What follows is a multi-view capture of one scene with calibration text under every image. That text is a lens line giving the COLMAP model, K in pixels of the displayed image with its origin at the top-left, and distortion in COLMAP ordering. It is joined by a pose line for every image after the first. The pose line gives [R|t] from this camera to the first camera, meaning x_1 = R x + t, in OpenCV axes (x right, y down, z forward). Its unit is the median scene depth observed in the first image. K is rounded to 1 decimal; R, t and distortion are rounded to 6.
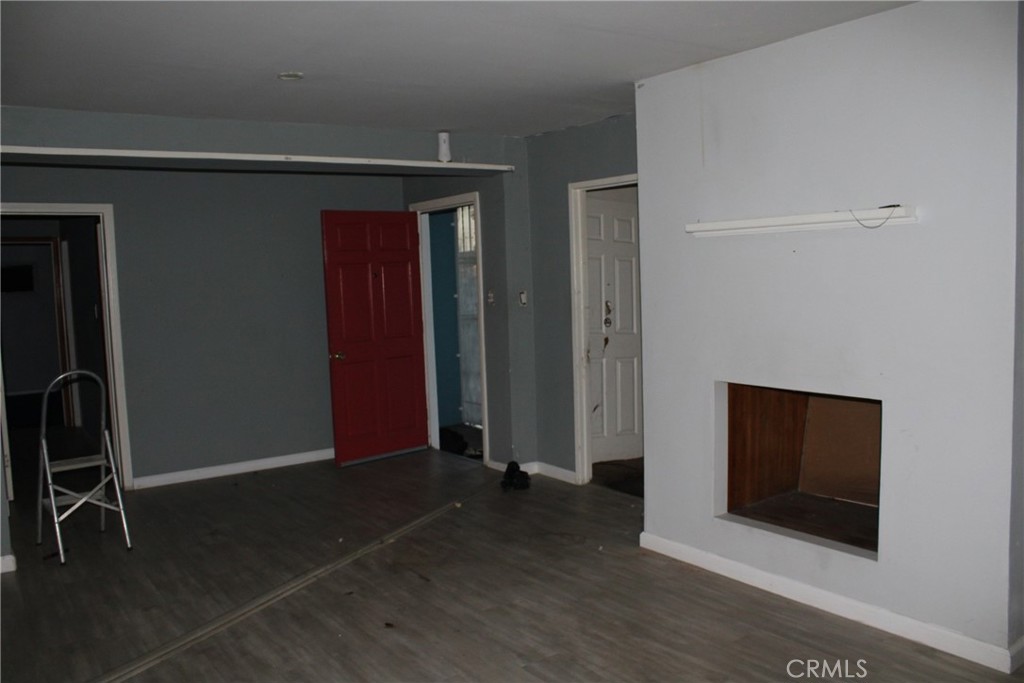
lens RADIAL K [[838.7, 0, 512.0], [0, 838.7, 351.7], [0, 0, 1]] dist [-0.148713, 0.100190]
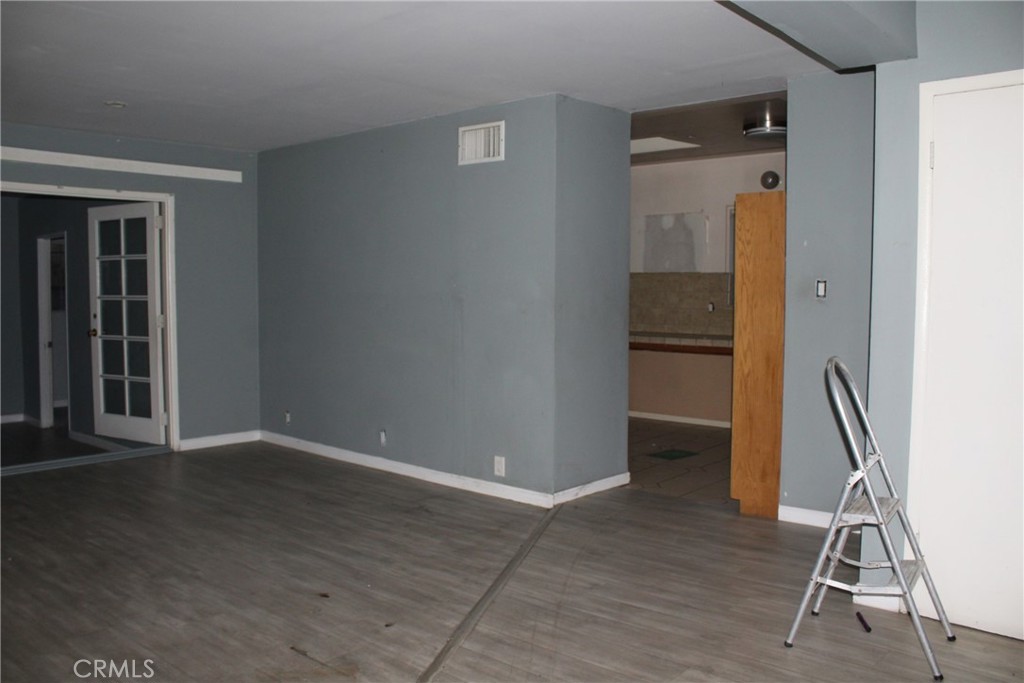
lens RADIAL K [[838.7, 0, 512.0], [0, 838.7, 351.7], [0, 0, 1]] dist [-0.148713, 0.100190]
pose [[-0.972345, 0.048031, -0.228558, -0.152177], [0.008133, 0.984995, 0.172393, -0.119743], [0.233409, 0.165766, -0.958145, 1.893283]]
